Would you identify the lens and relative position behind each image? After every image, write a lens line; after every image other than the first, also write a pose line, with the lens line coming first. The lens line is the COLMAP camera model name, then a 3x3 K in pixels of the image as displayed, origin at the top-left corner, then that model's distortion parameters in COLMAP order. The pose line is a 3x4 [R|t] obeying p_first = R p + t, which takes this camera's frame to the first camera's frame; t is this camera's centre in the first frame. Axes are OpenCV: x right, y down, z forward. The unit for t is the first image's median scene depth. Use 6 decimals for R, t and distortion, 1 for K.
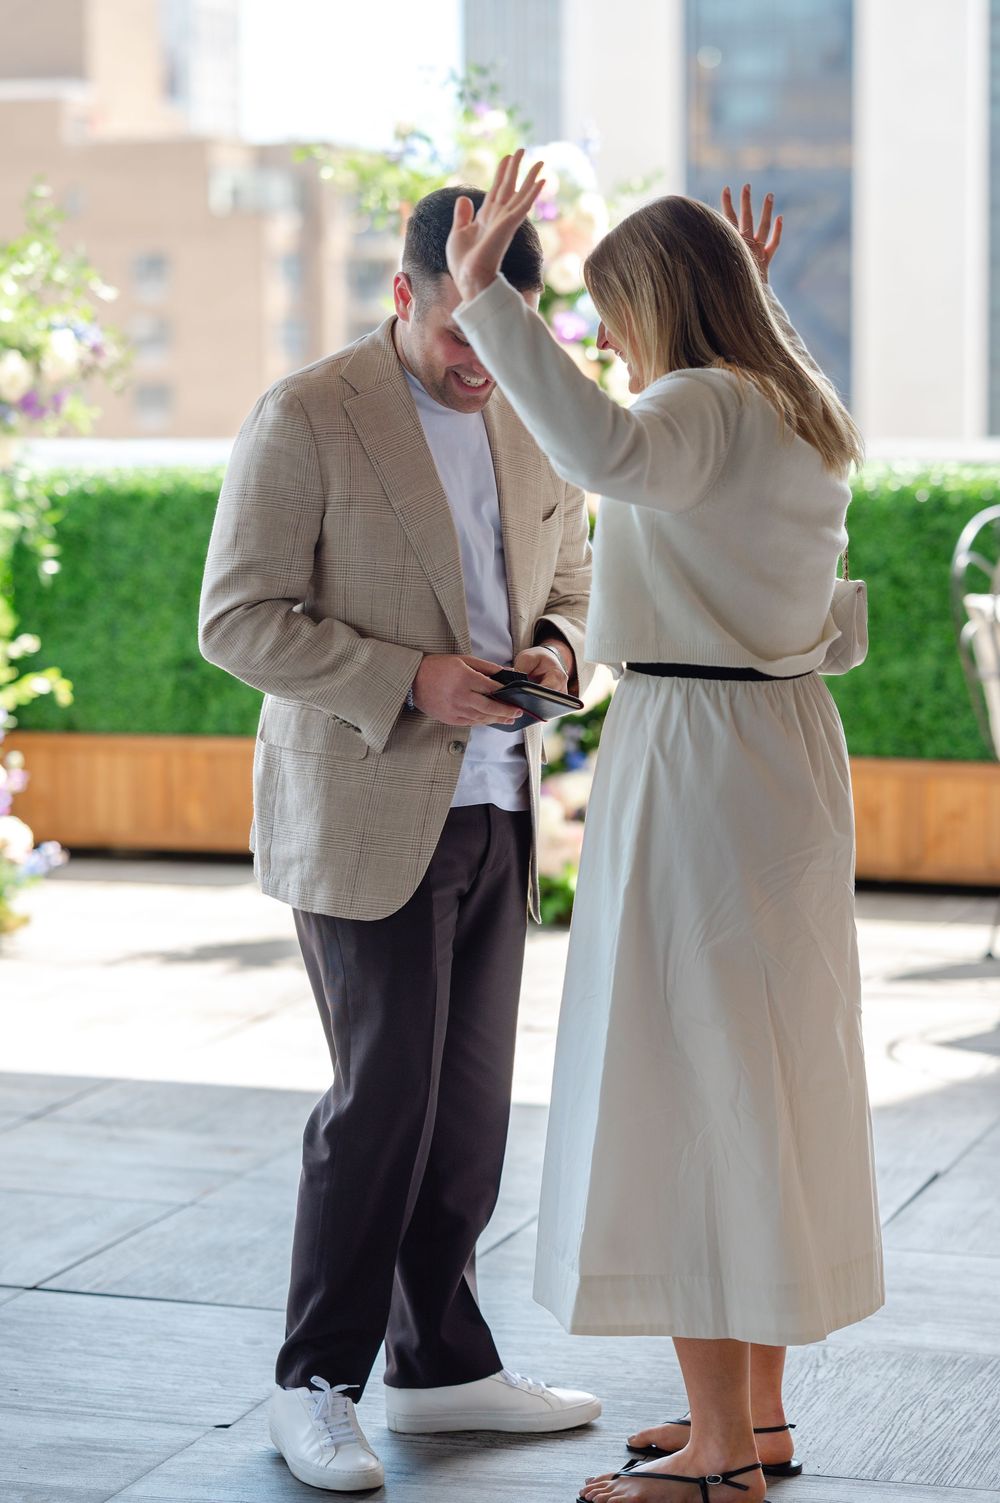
lens RADIAL K [[3619.1, 0, 518.3], [0, 3619.1, 779.4], [0, 0, 1]] dist [-0.005373, 0.060187]
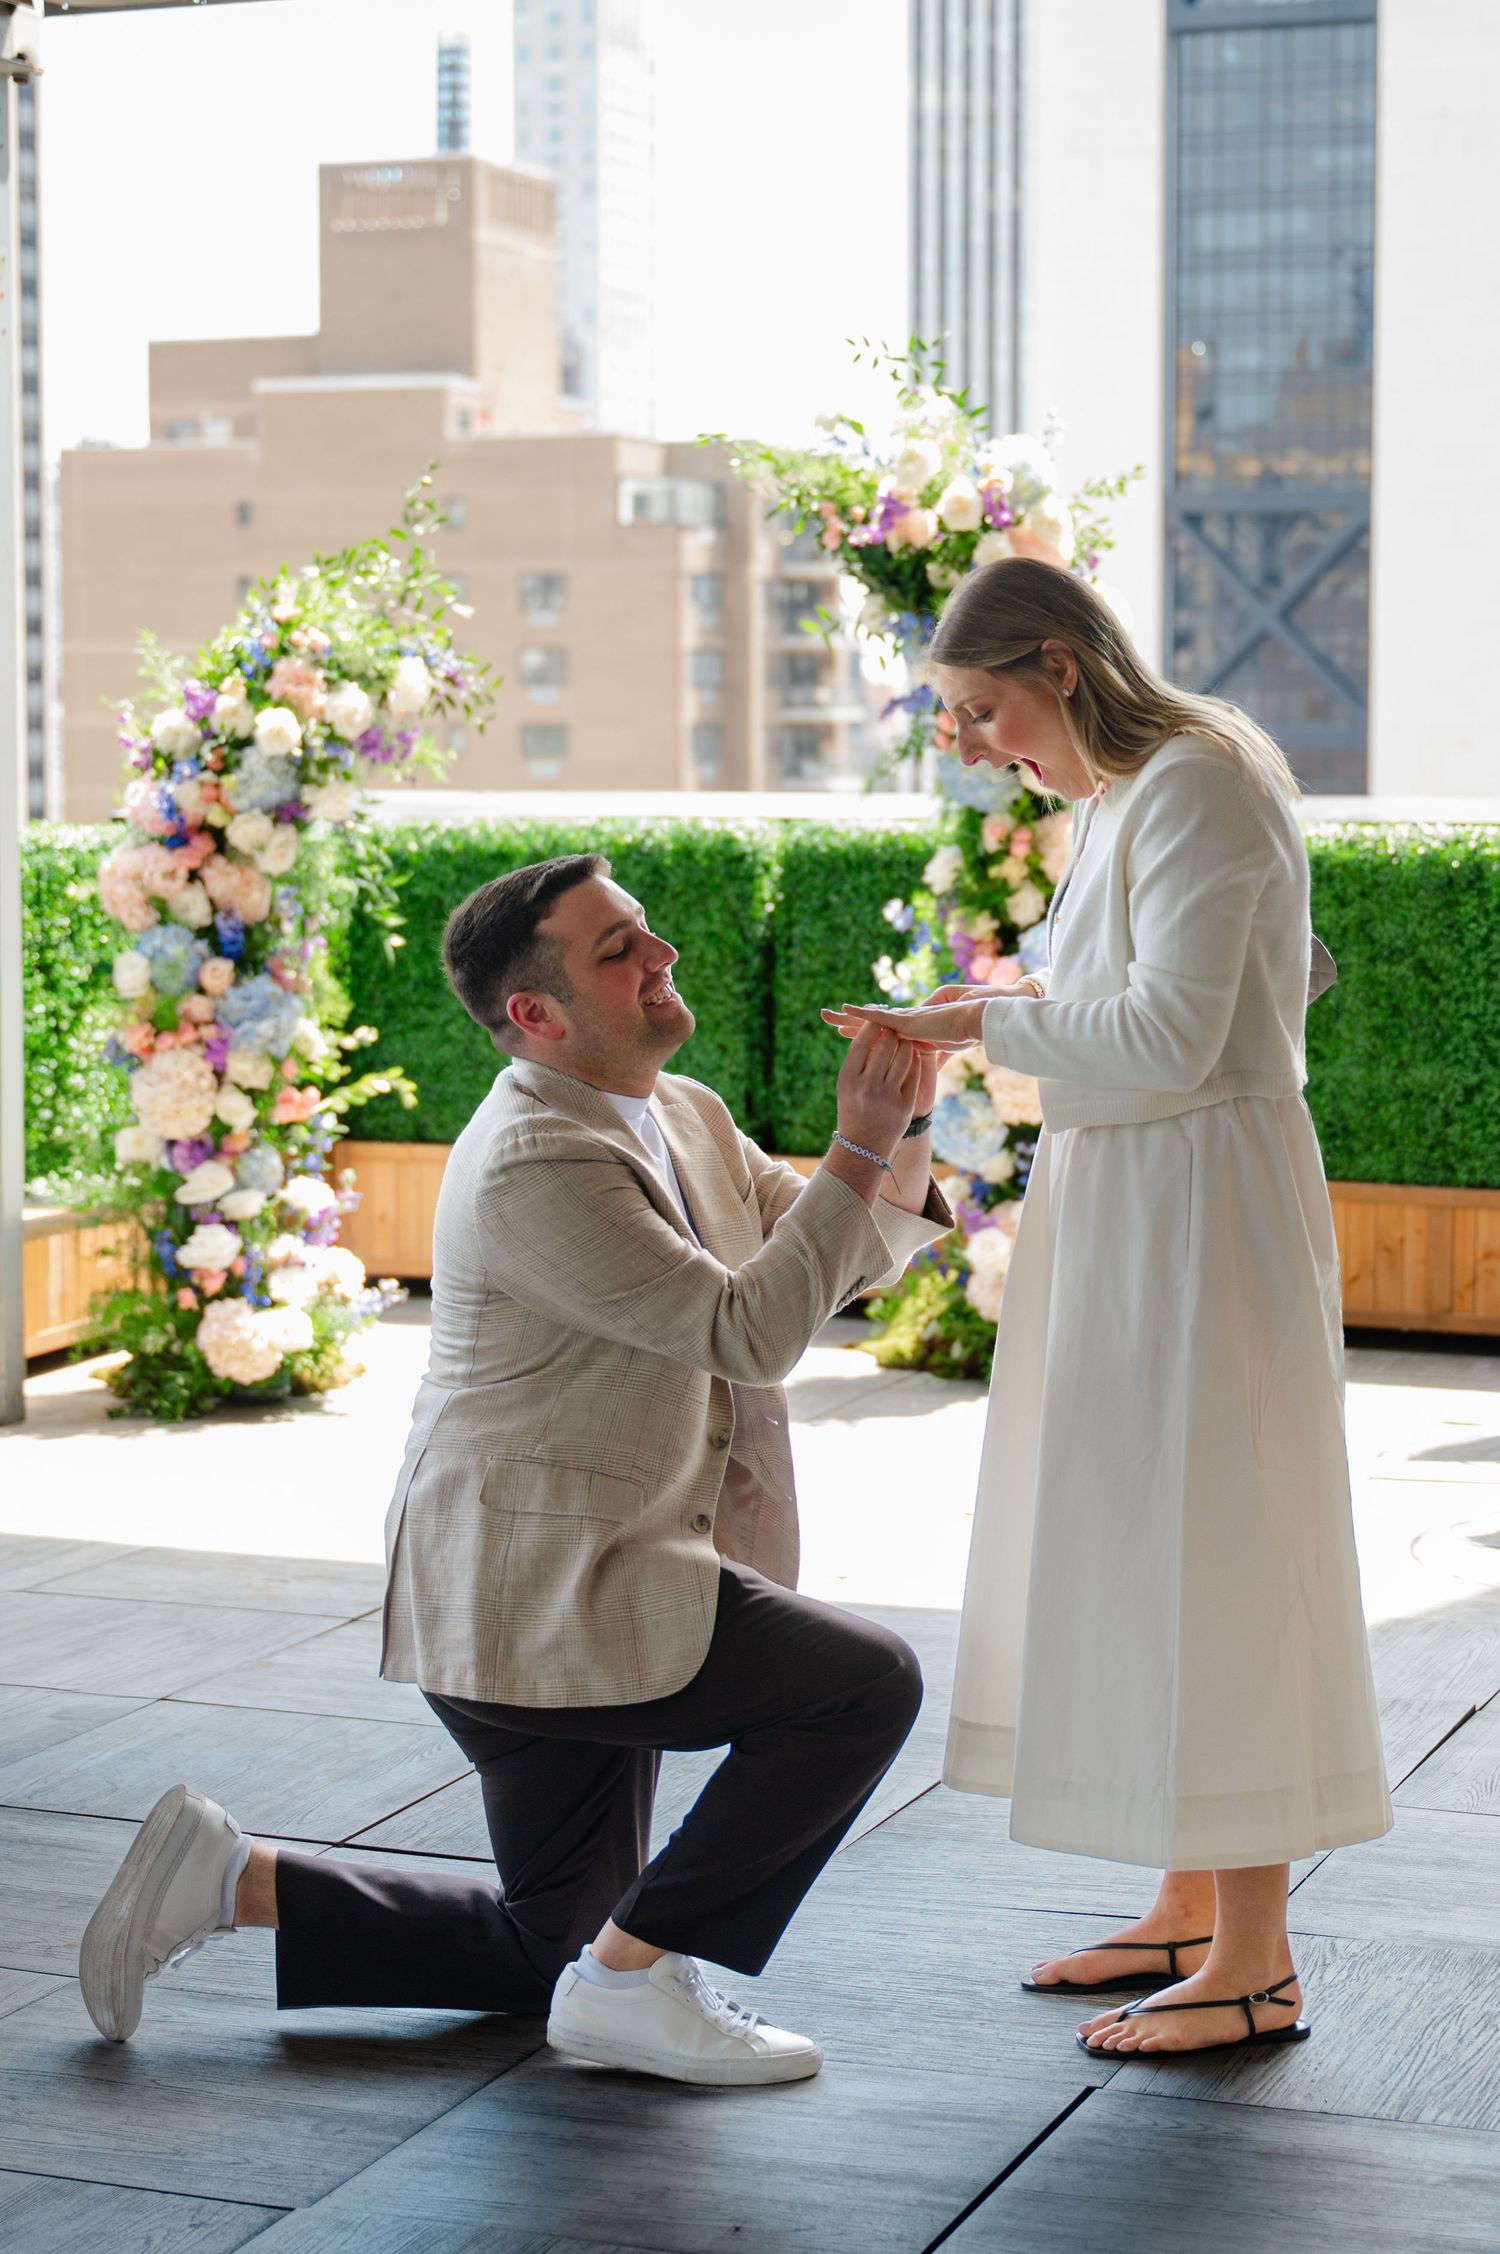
lens RADIAL K [[4237.2, 0, 870.8], [0, 4237.2, 1074.2], [0, 0, 1]] dist [0.006252, 0.008567]
pose [[0.999685, 0.009822, -0.023106, 0.002450], [-0.010453, 0.999571, -0.027369, -0.004305], [0.022828, 0.027602, 0.999358, 0.051890]]
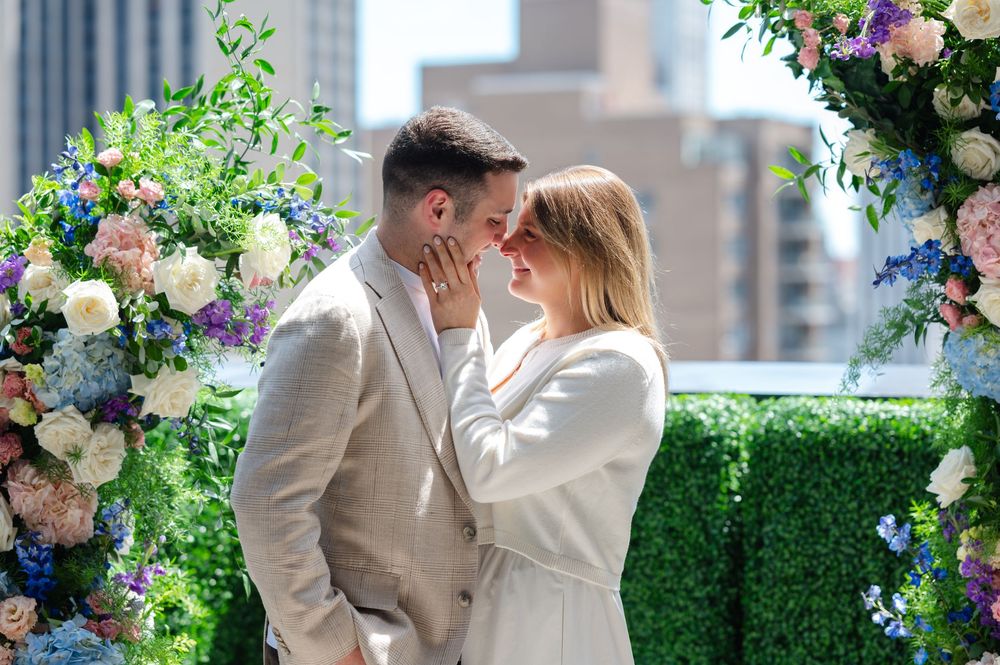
lens RADIAL K [[2380.4, 0, 500.0], [0, 2380.4, 332.5], [0, 0, 1]] dist [0.013832, -0.138489]
pose [[0.986669, 0.007787, -0.162552, -0.020918], [-0.021823, 0.996164, -0.084740, -0.088757], [0.161269, 0.087157, 0.983054, 0.782834]]
